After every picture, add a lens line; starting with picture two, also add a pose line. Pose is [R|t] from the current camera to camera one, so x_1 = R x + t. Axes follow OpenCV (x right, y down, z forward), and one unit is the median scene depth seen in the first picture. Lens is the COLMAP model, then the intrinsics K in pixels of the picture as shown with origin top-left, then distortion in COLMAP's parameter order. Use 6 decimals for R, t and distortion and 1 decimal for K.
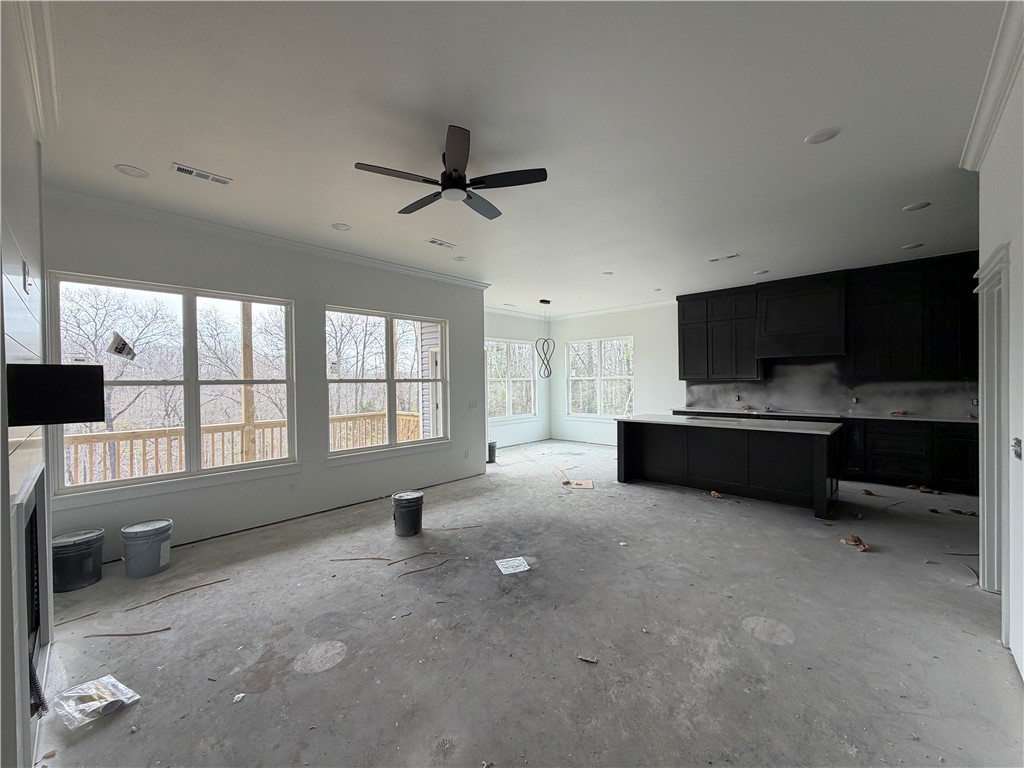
lens RADIAL K [[407.7, 0, 508.5], [0, 407.7, 384.9], [0, 0, 1]] dist [0.000308, 0.000038]
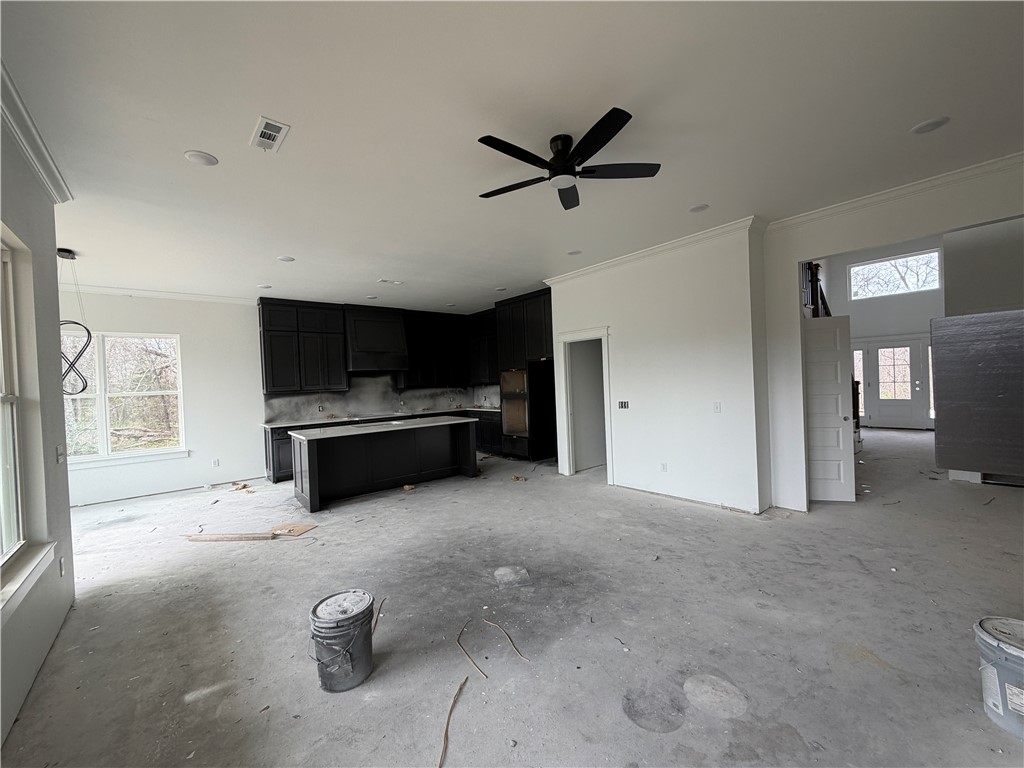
lens RADIAL K [[407.7, 0, 513.7], [0, 407.7, 383.6], [0, 0, 1]] dist [0.000308, 0.000038]
pose [[0.110378, 0.002573, 0.993886, -0.619086], [0.048893, 0.998772, -0.008016, 0.001375], [-0.992686, 0.049479, 0.110117, 0.590094]]
